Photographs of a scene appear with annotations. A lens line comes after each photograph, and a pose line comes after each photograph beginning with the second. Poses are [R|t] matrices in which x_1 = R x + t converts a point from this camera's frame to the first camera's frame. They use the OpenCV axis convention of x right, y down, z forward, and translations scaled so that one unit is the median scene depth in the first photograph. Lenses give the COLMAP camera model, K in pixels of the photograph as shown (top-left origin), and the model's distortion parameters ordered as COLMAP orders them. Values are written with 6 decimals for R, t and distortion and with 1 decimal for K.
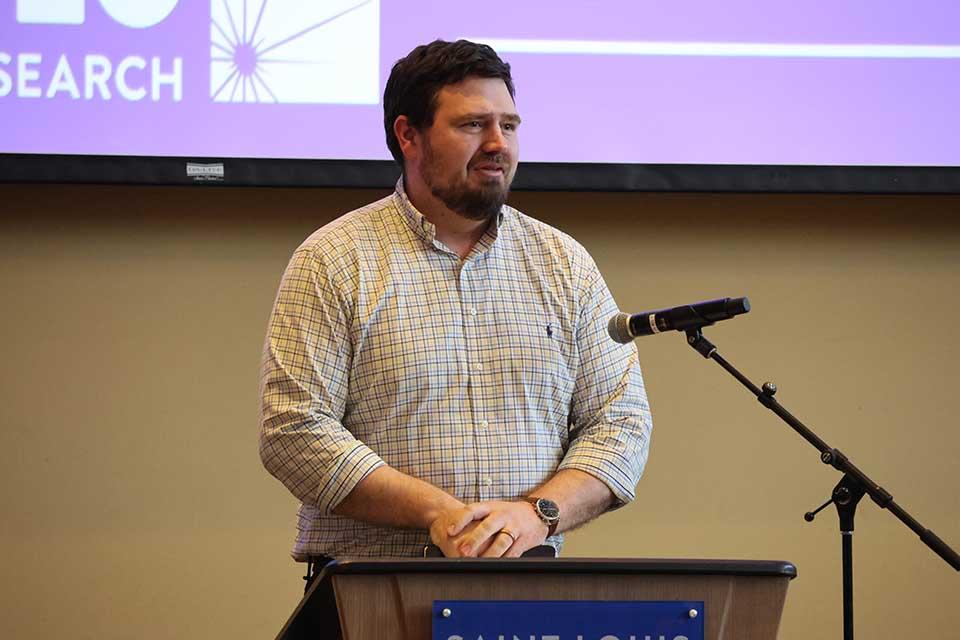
lens RADIAL K [[6059.4, 0, 523.3], [0, 6059.4, 318.6], [0, 0, 1]] dist [2.042243, -37.982925]
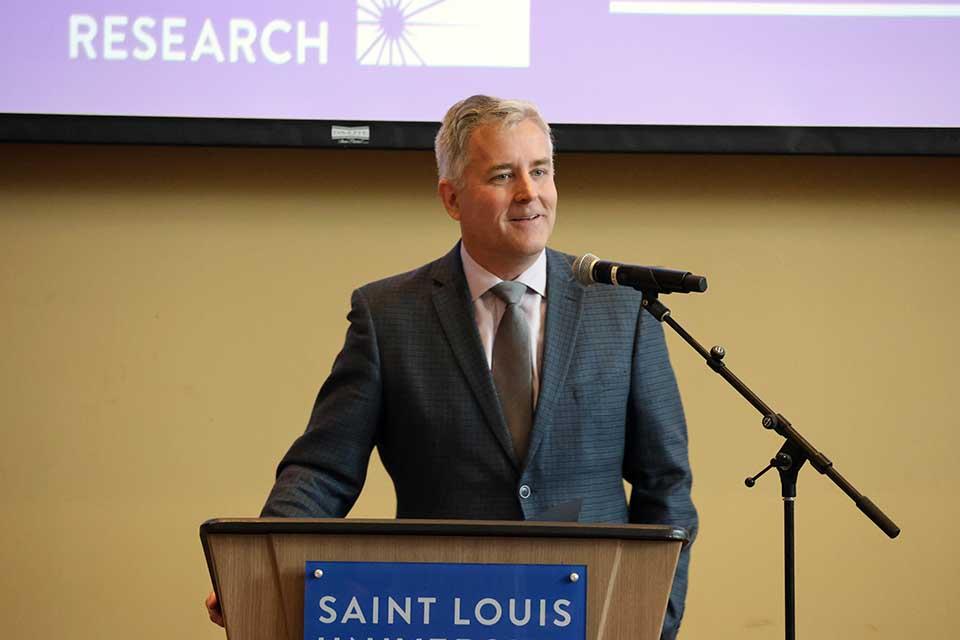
lens RADIAL K [[6059.4, 0, 523.3], [0, 6059.4, 318.6], [0, 0, 1]] dist [2.042243, -37.982925]
pose [[0.982060, 0.007130, -0.188436, 0.165991], [-0.006378, 0.999969, 0.004598, 0.001424], [0.188463, -0.003314, 0.982075, 0.021117]]
